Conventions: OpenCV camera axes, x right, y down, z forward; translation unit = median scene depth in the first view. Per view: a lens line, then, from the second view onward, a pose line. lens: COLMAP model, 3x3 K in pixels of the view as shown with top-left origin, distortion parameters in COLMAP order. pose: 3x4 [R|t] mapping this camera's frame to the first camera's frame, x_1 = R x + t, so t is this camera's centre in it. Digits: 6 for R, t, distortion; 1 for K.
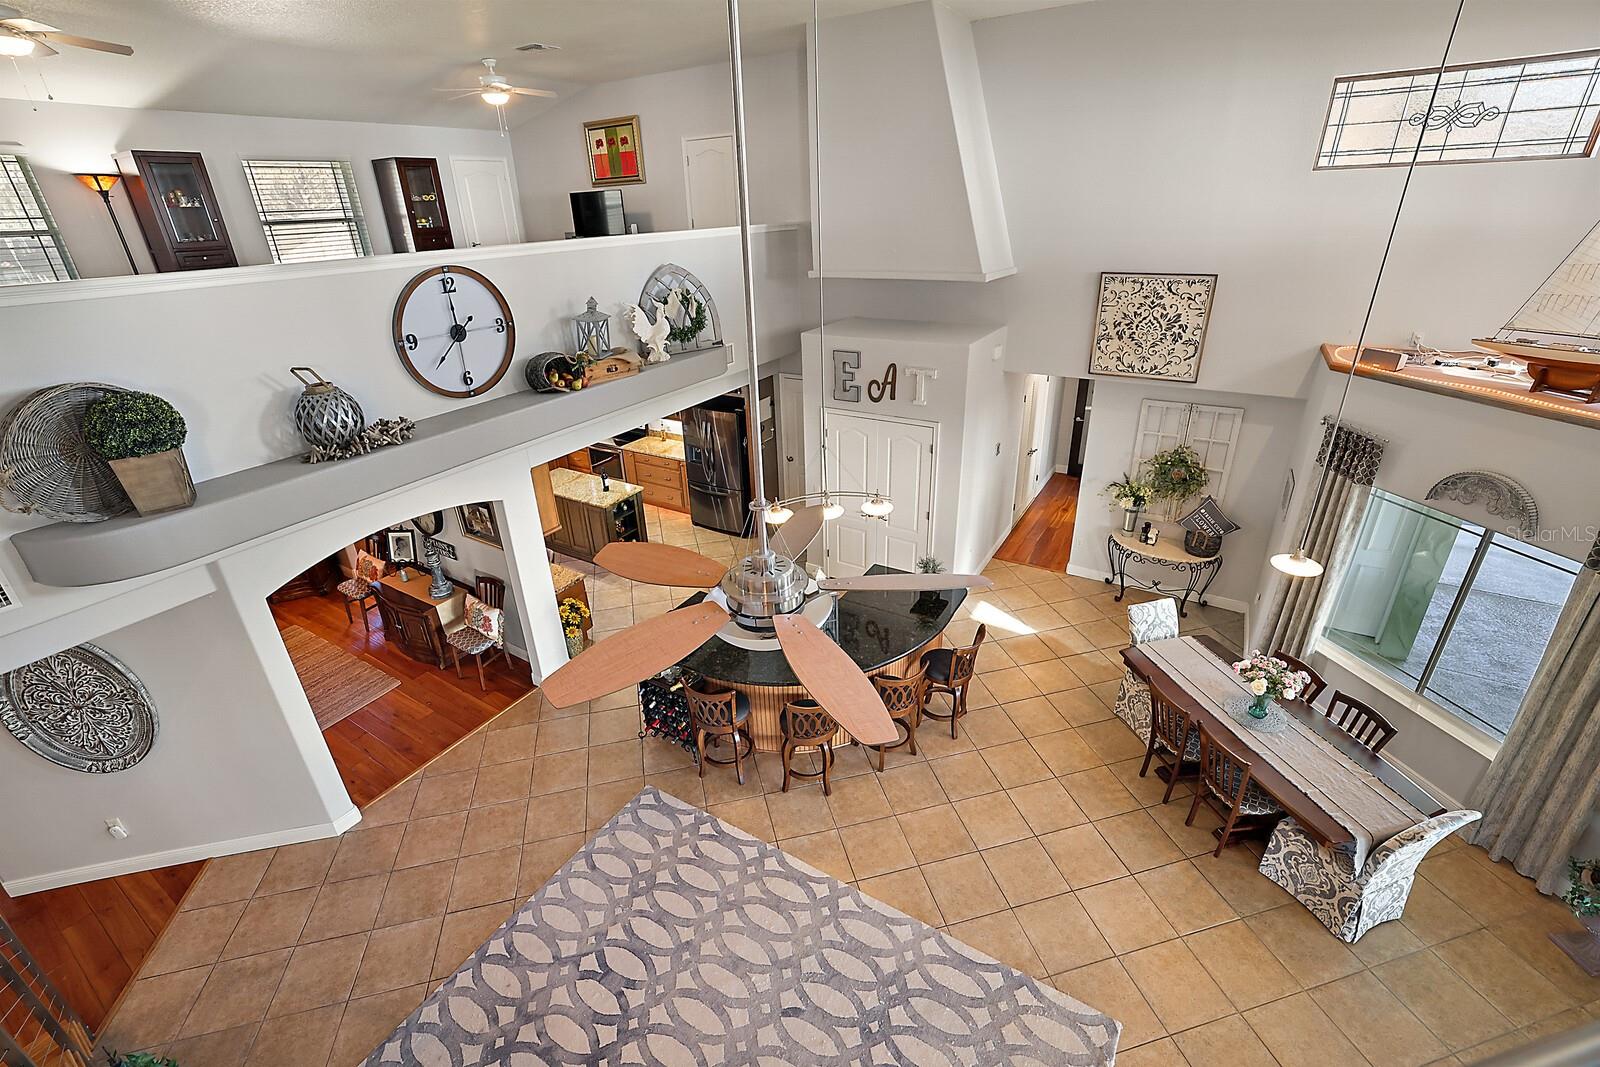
lens RADIAL K [[678.3, 0, 795.1], [0, 678.3, 511.4], [0, 0, 1]] dist [-0.028271, 0.000036]
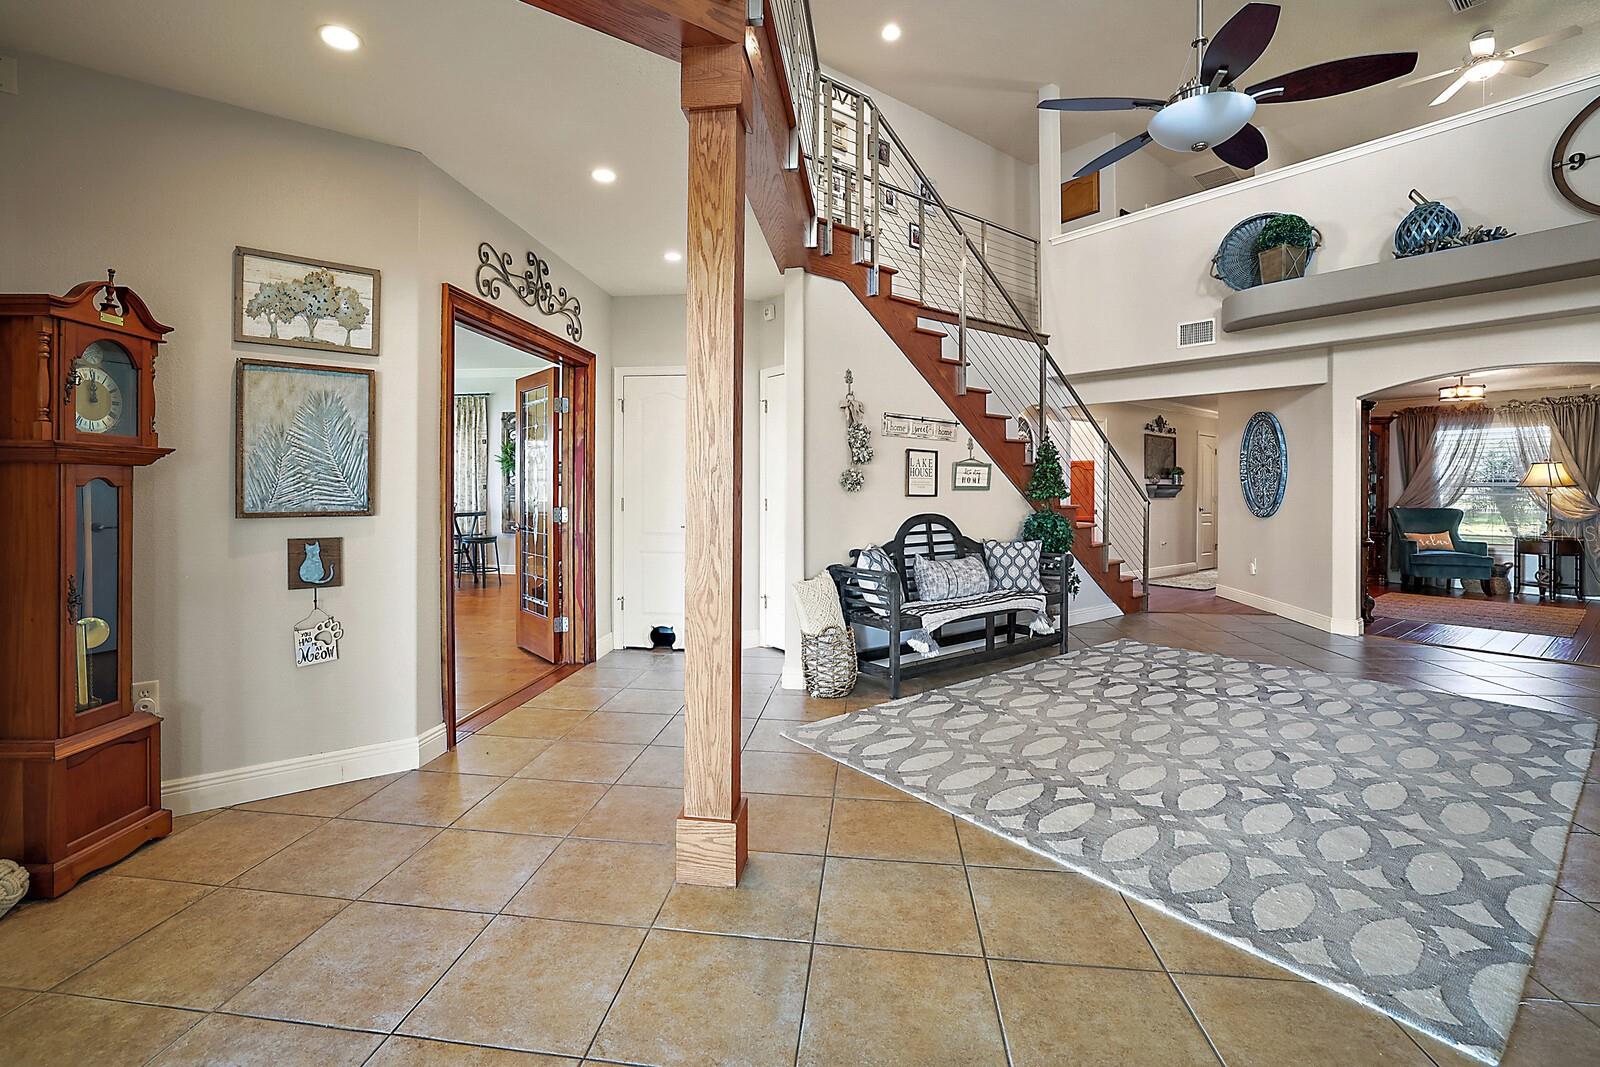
lens RADIAL K [[702.3, 0, 796.1], [0, 702.3, 485.1], [0, 0, 1]] dist [-0.000125, 0.000201]
pose [[-0.334850, 0.032904, -0.941697, 0.918895], [-0.376836, 0.911313, 0.165839, 0.507028], [0.863638, 0.410397, -0.292754, 0.581421]]
